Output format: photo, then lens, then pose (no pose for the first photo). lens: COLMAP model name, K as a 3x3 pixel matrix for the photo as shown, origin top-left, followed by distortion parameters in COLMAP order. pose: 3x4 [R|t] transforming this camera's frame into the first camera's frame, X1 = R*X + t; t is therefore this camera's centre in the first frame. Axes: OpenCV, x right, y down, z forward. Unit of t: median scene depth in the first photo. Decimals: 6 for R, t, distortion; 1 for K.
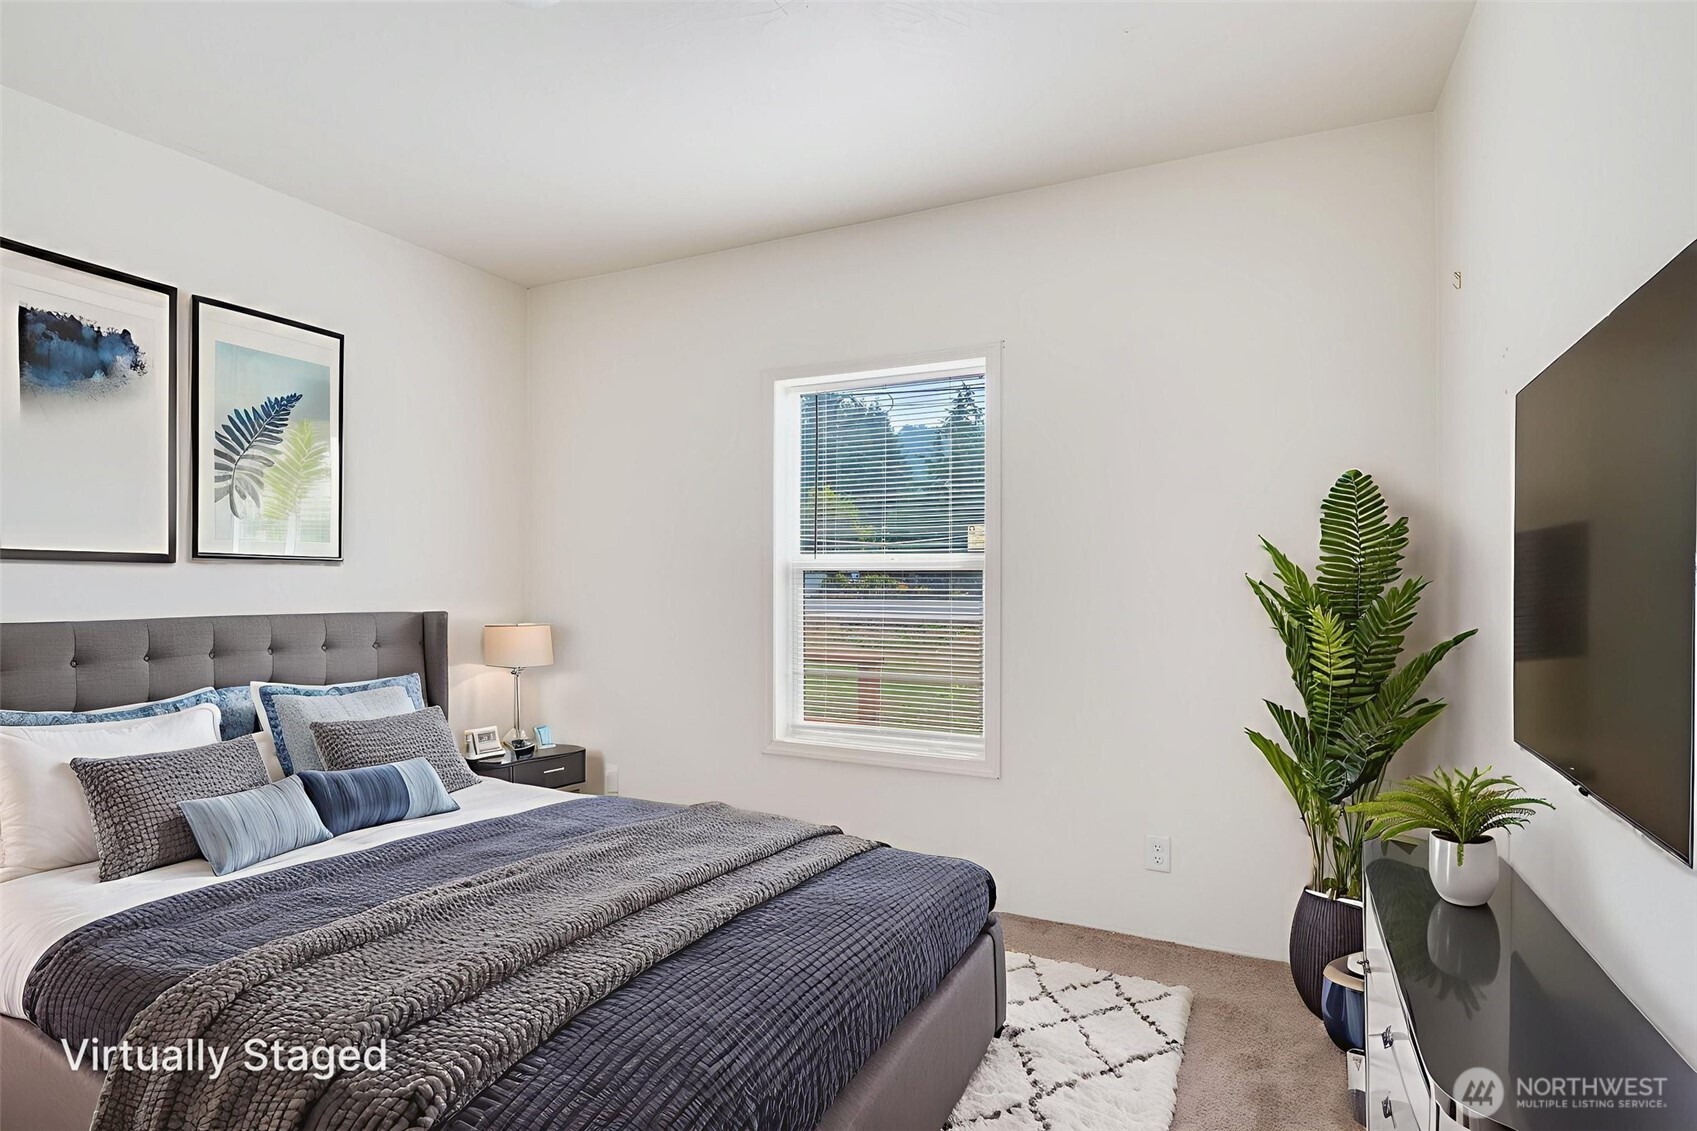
lens RADIAL K [[877.3, 0, 850.0], [0, 877.3, 572.2], [0, 0, 1]] dist [0.004482, -0.001454]
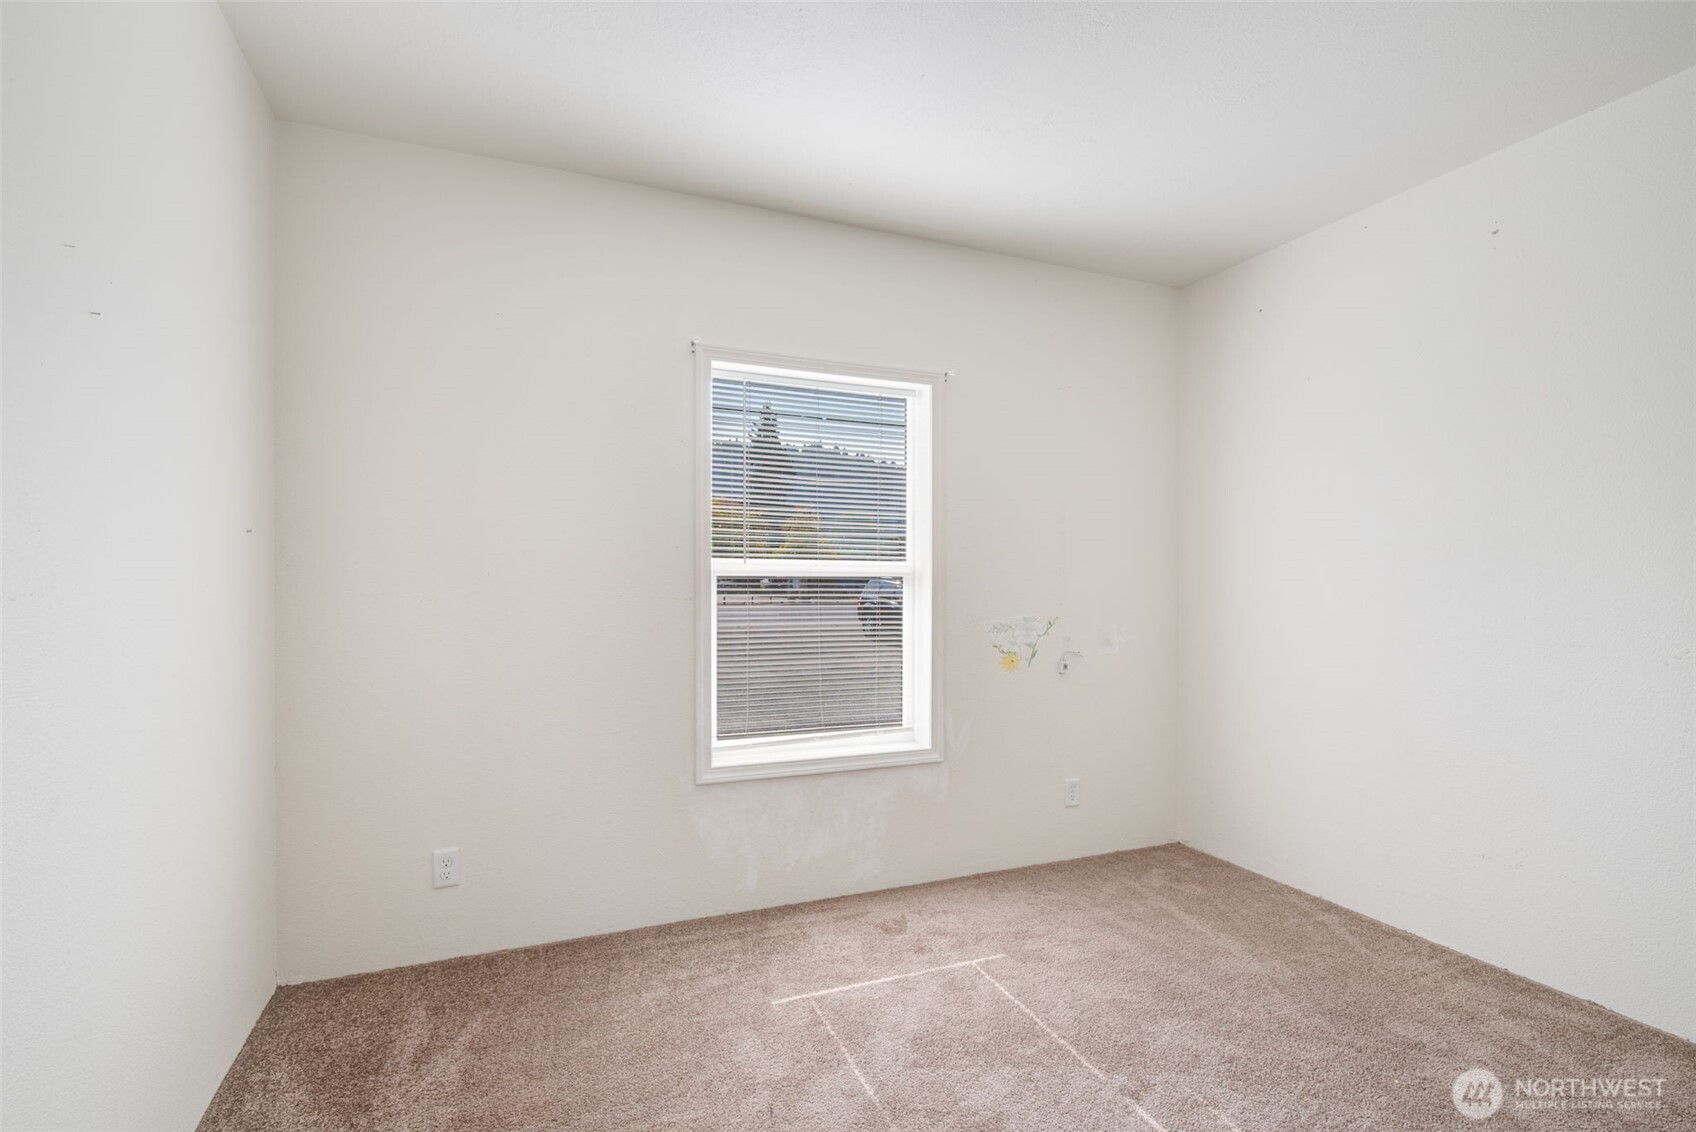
lens RADIAL K [[882.7, 0, 862.4], [0, 882.7, 572.9], [0, 0, 1]] dist [0.009048, -0.003278]
pose [[0.610640, 0.012972, 0.791802, -0.737356], [-0.013641, 0.999890, -0.005862, -0.001495], [-0.791791, -0.007221, 0.610750, 0.353263]]
